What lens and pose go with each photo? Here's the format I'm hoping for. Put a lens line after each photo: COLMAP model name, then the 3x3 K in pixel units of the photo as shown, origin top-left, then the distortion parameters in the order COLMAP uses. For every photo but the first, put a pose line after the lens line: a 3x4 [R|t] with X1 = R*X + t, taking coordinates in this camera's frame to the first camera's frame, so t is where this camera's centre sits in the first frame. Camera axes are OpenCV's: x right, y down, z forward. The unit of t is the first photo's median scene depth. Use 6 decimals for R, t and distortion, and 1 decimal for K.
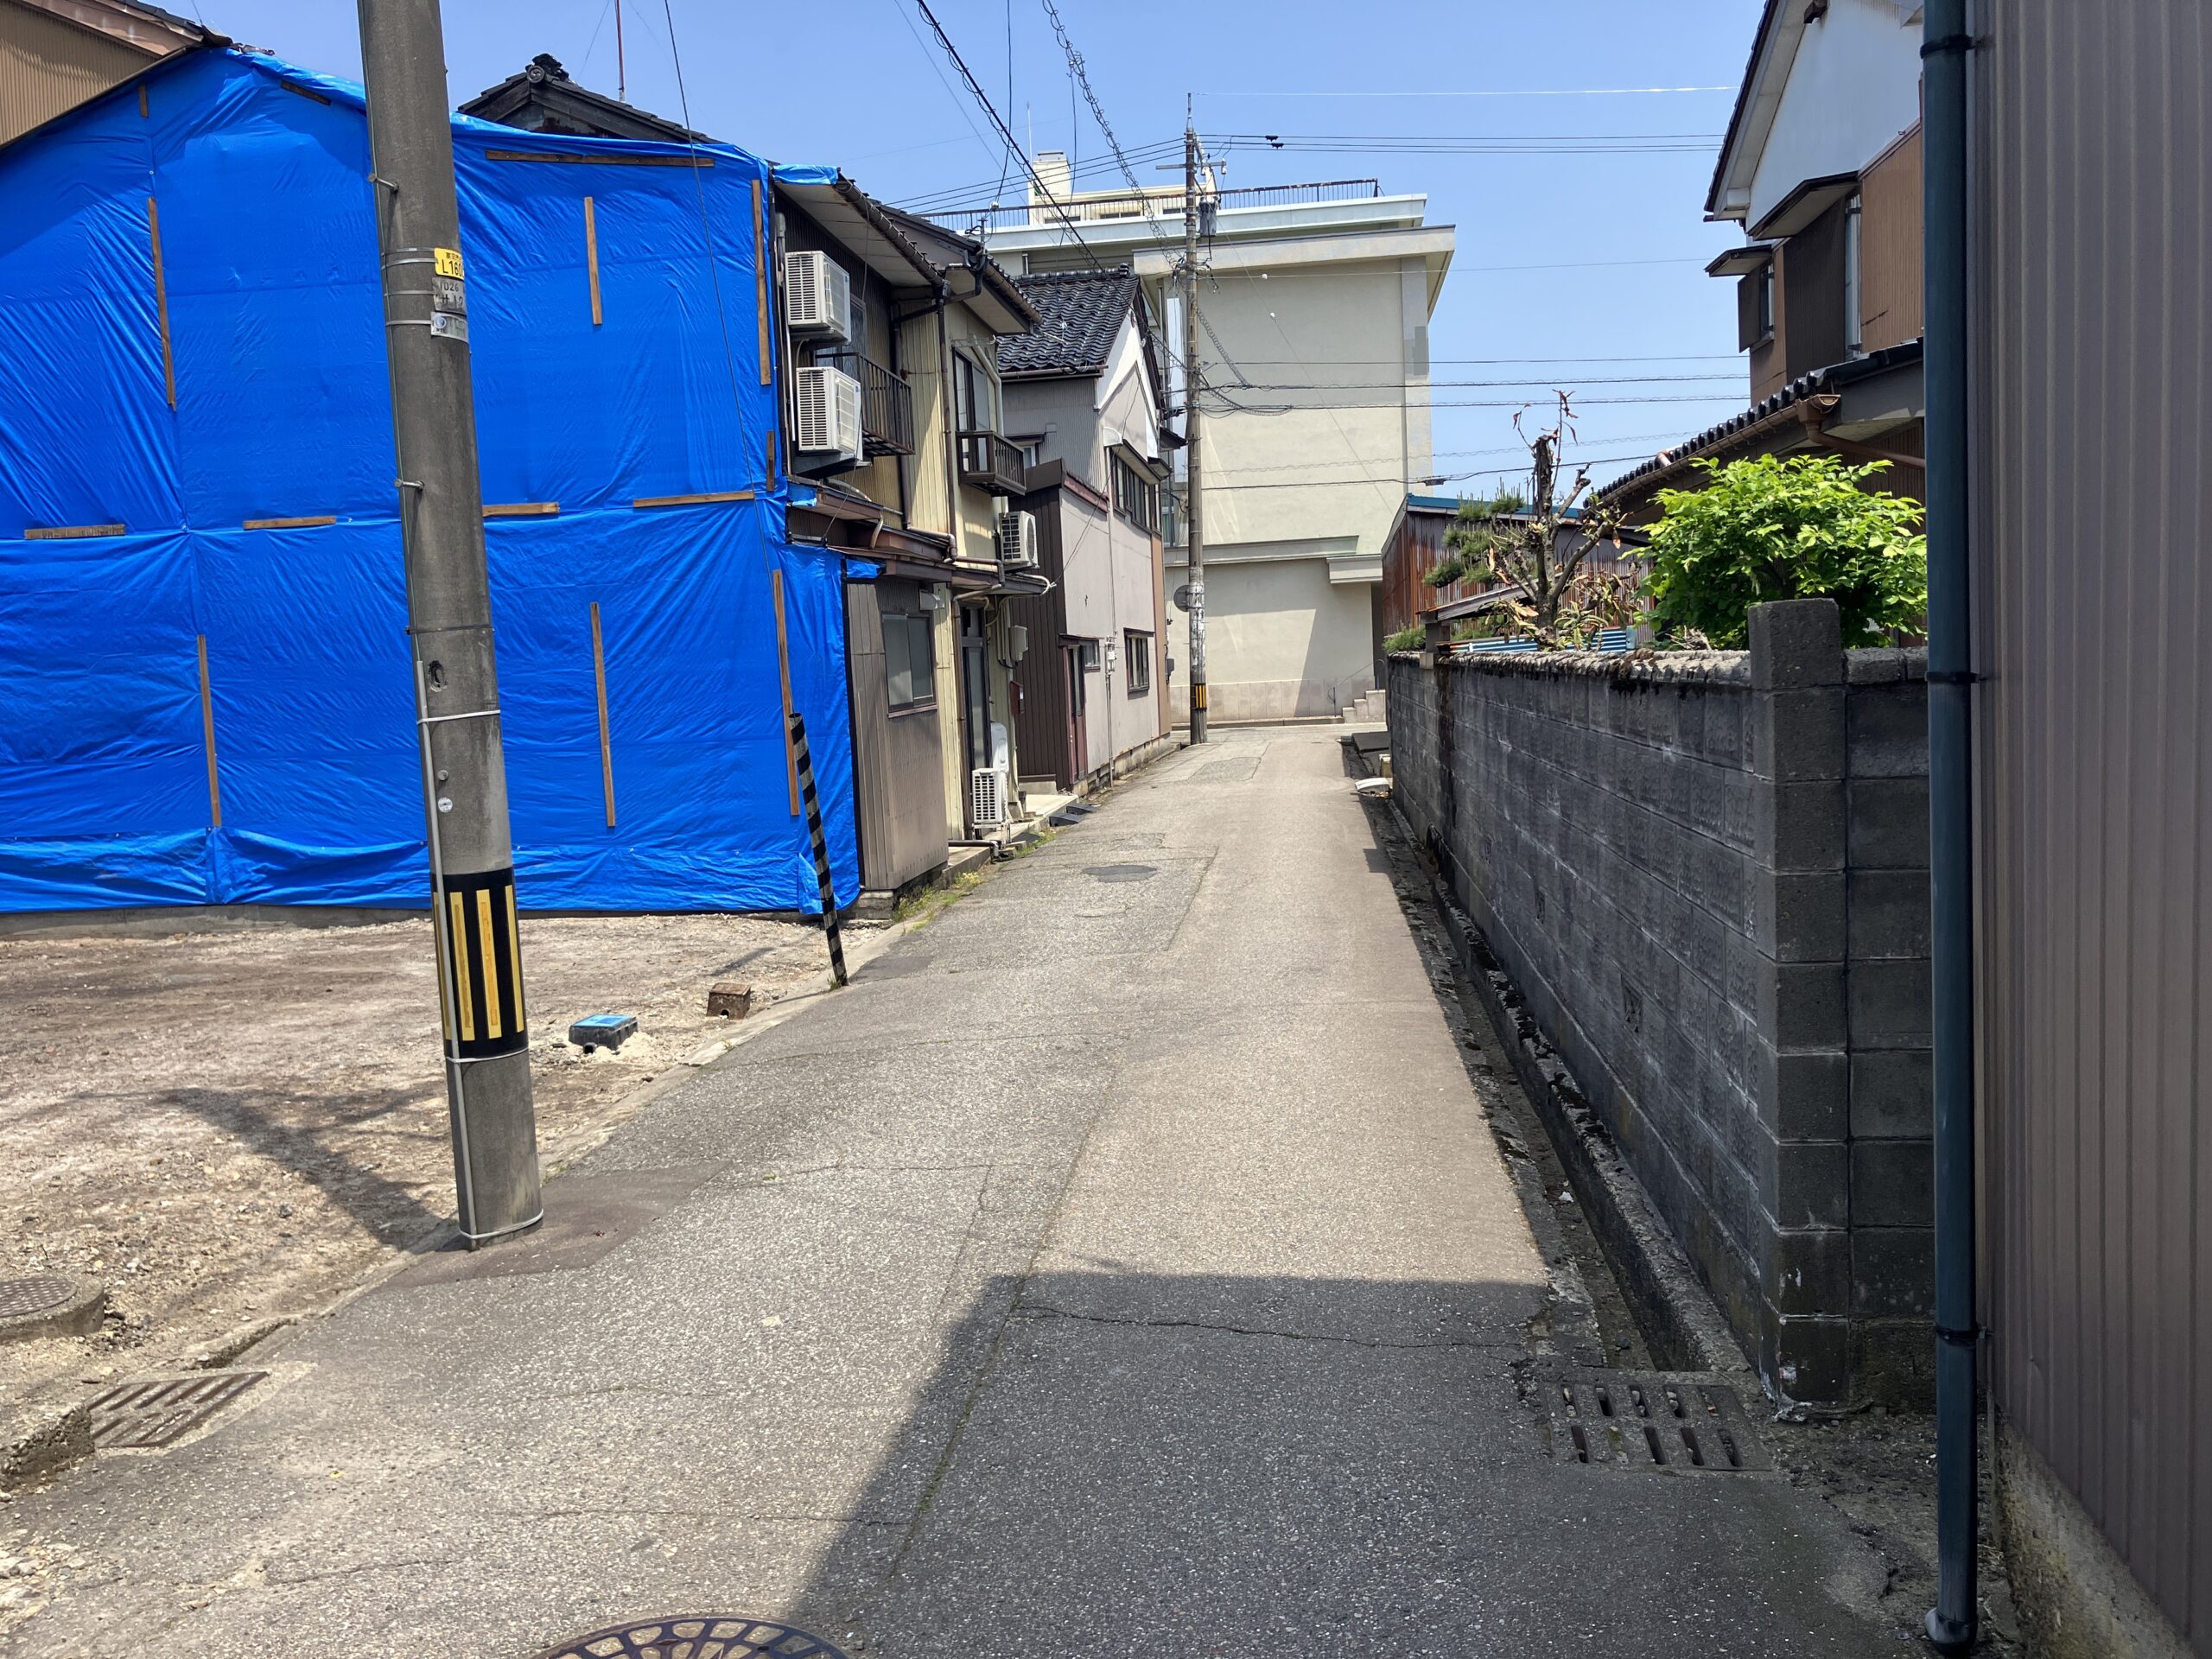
lens RADIAL K [[1781.1, 0, 1104.3], [0, 1781.1, 840.1], [0, 0, 1]] dist [-0.002923, 0.000243]
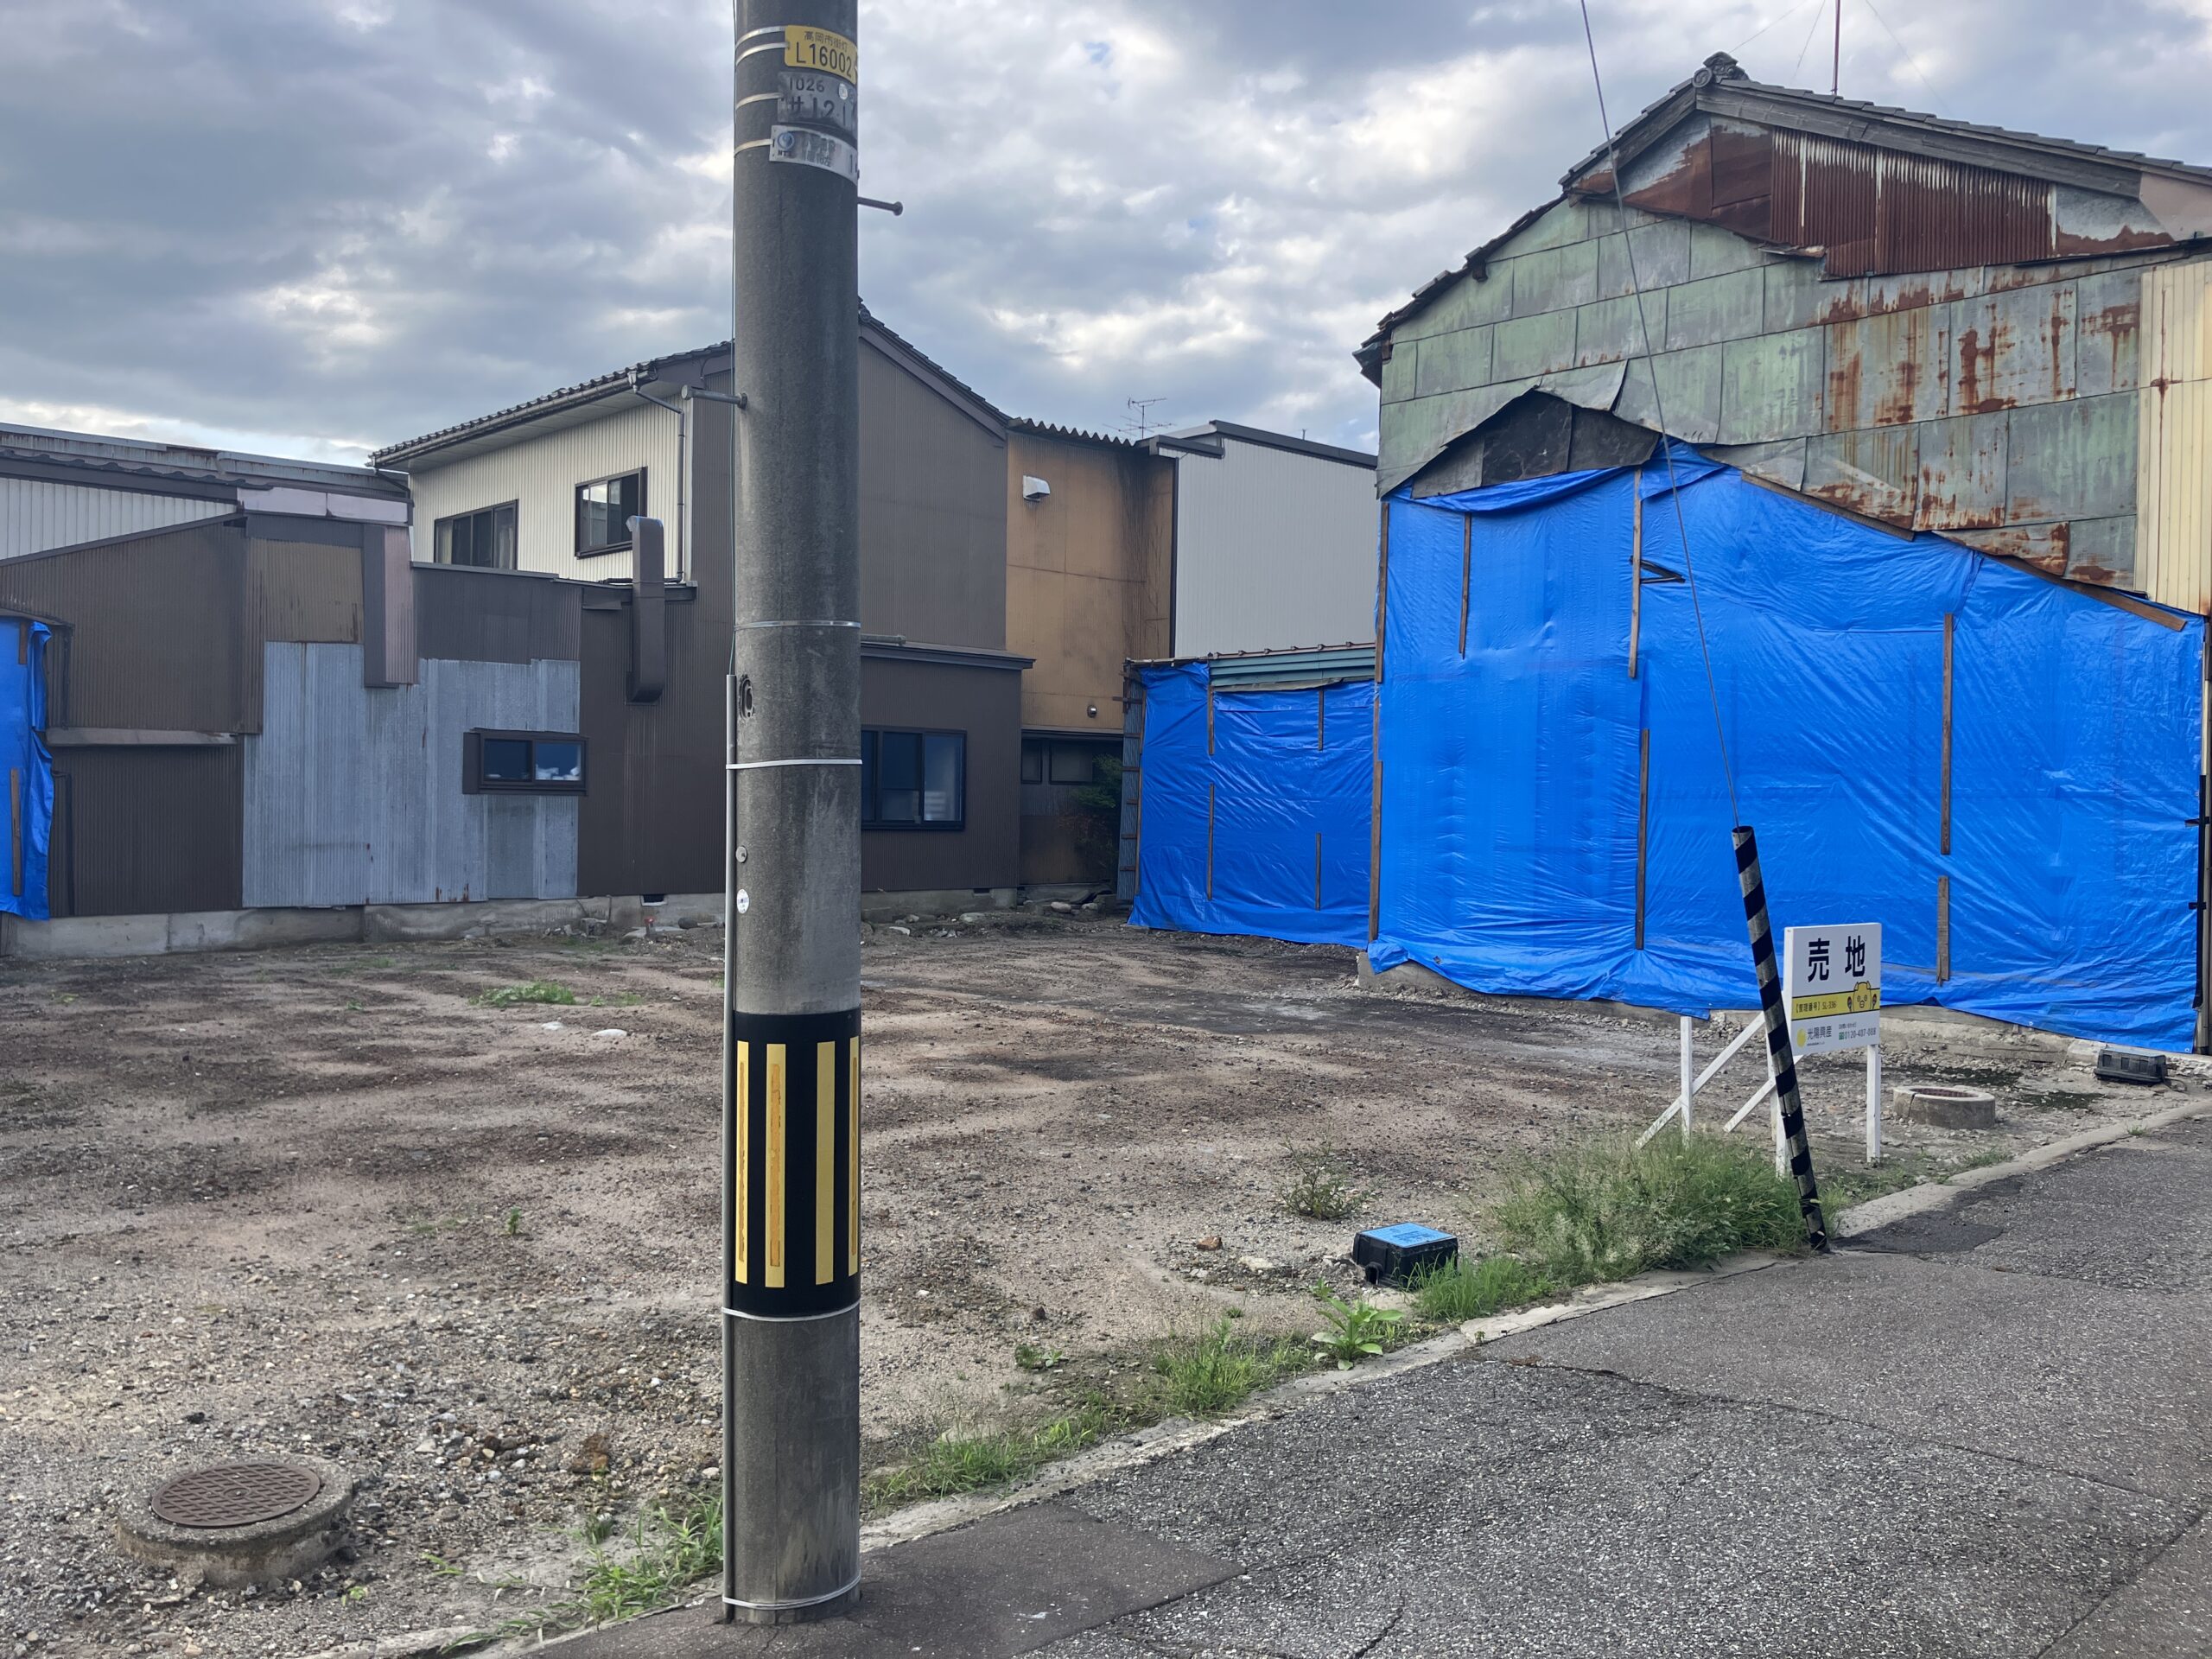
lens RADIAL K [[1796.7, 0, 1099.5], [0, 1796.7, 818.5], [0, 0, 1]] dist [-0.002868, 0.020764]
pose [[0.757939, 0.066339, -0.648943, 0.056991], [-0.116075, 0.992655, -0.034096, -0.017351], [0.641915, 0.101169, 0.760073, 0.244956]]
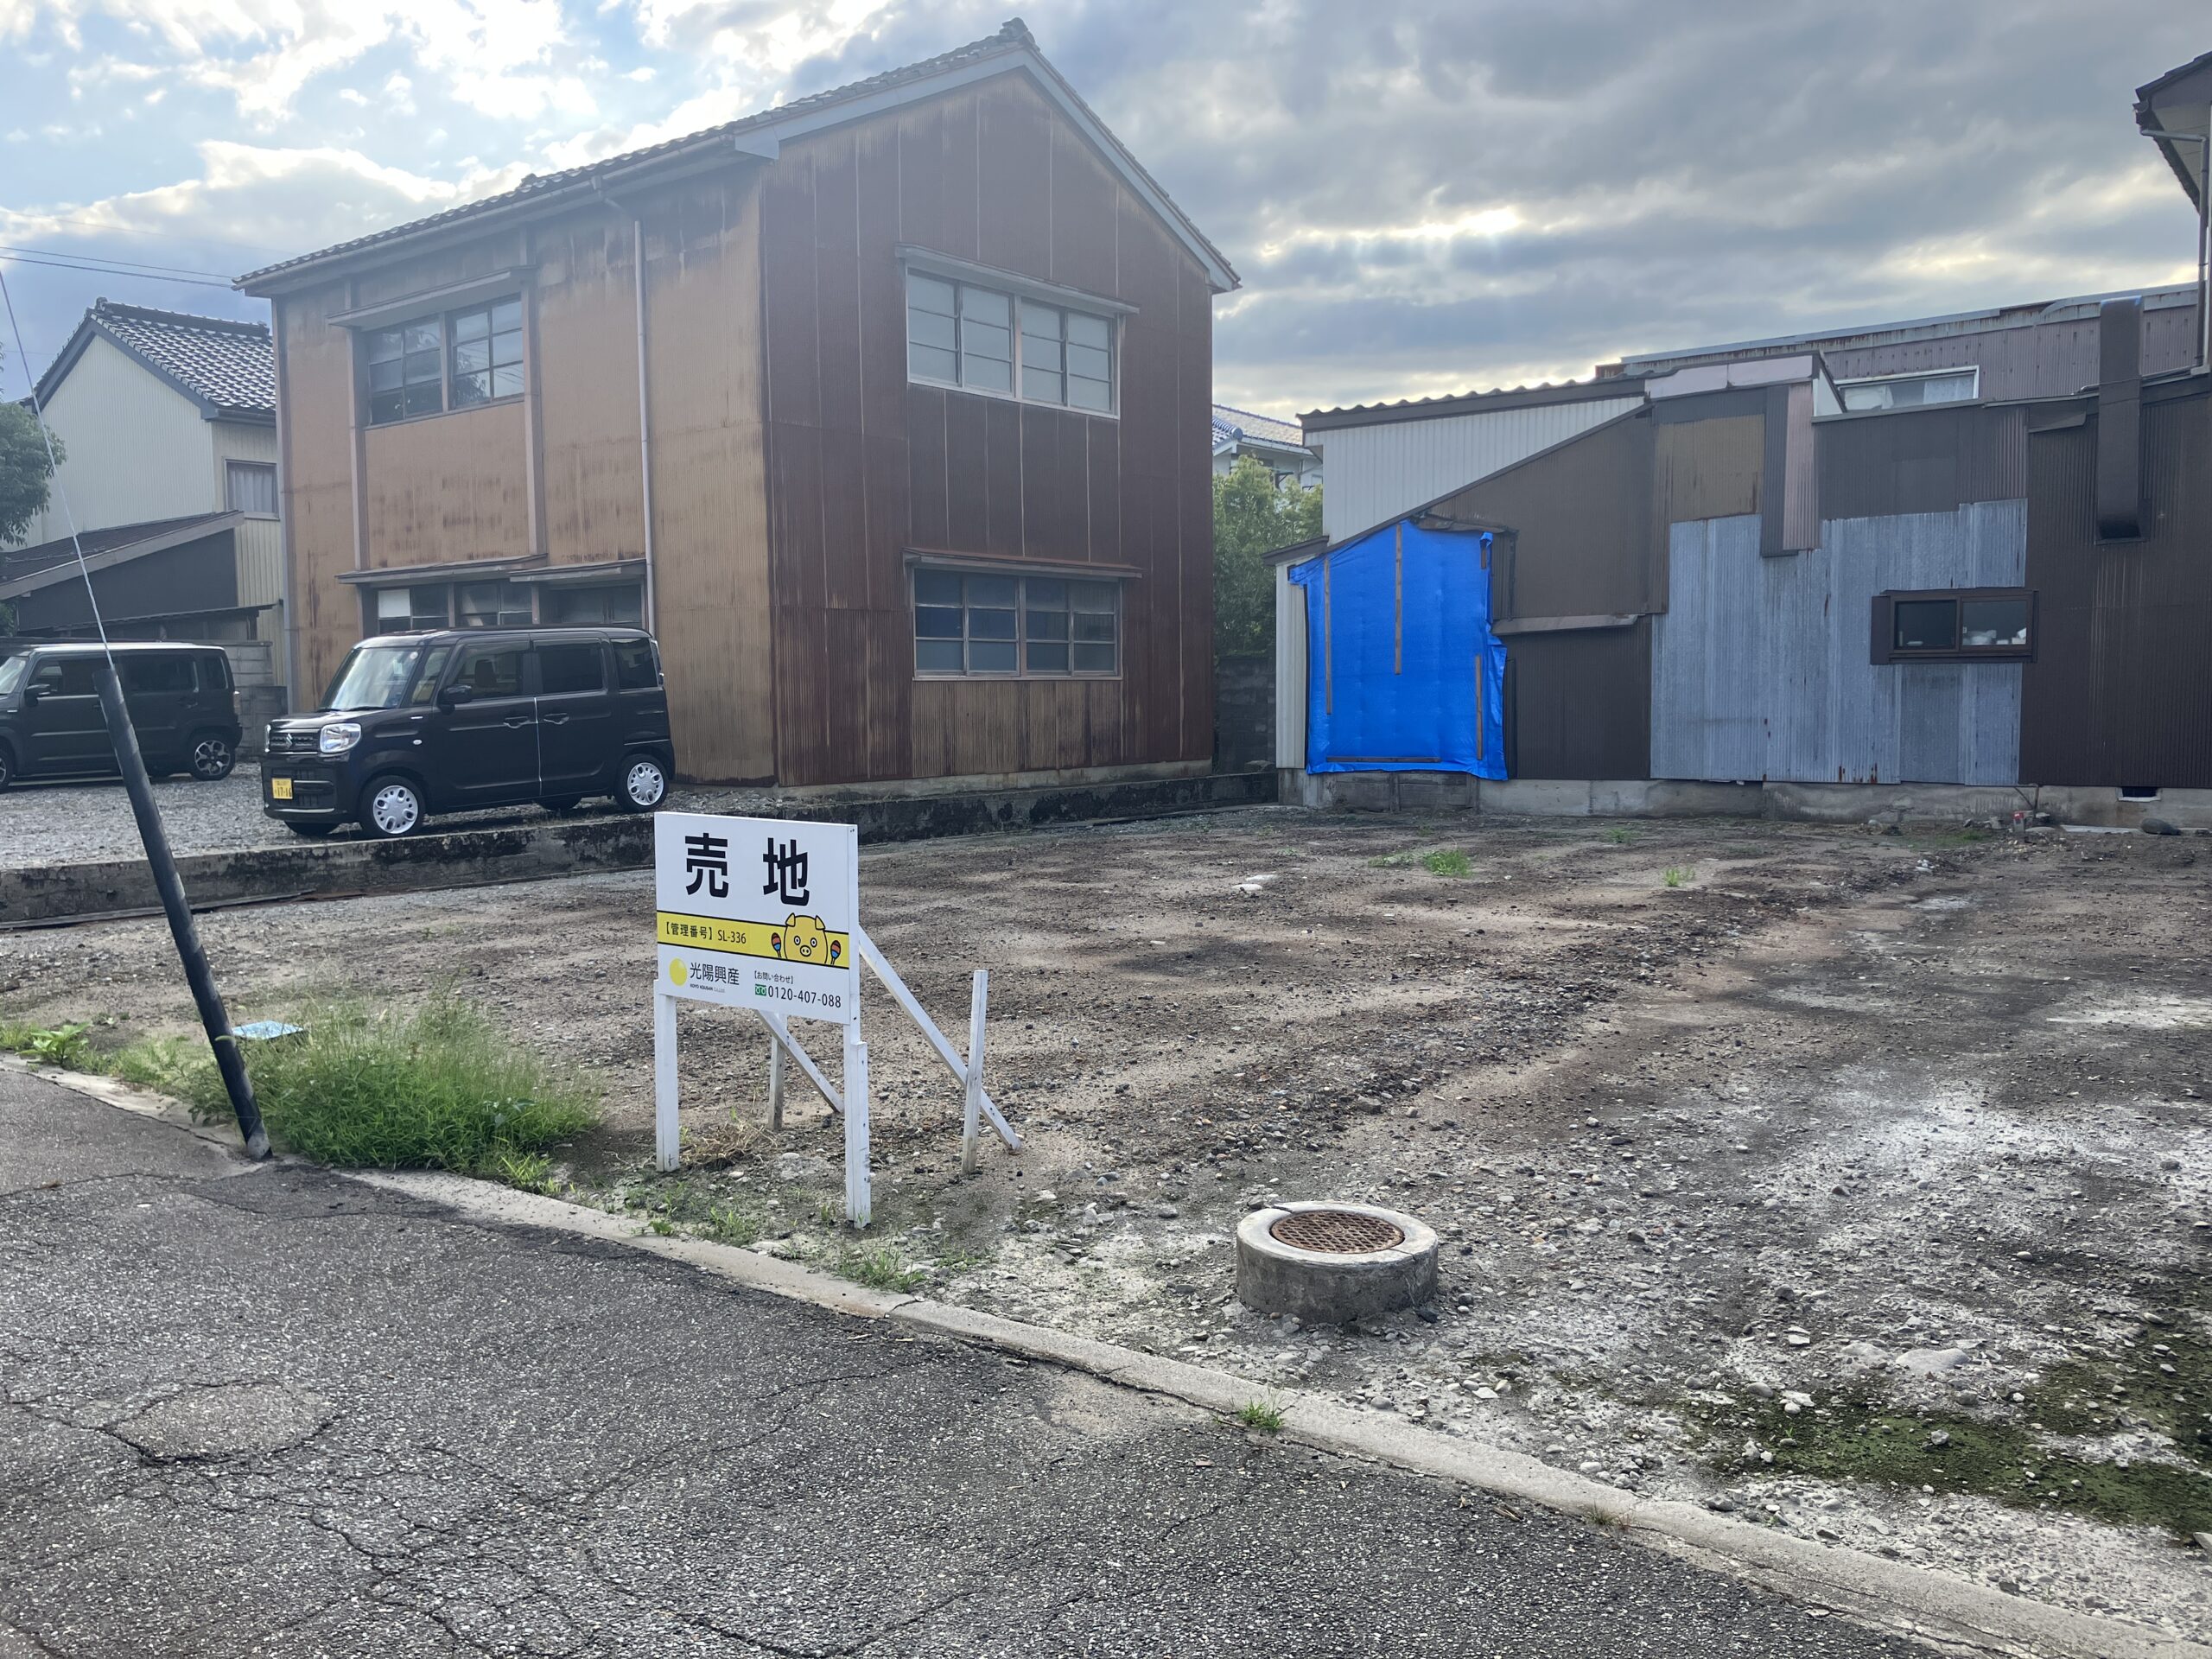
lens RADIAL K [[1809.2, 0, 1095.8], [0, 1809.2, 825.6], [0, 0, 1]] dist [-0.002965, 0.012087]
pose [[-0.509675, 0.120258, -0.851921, 0.158634], [-0.049717, 0.984412, 0.168705, -0.105870], [0.858929, 0.128340, -0.495751, 1.196065]]
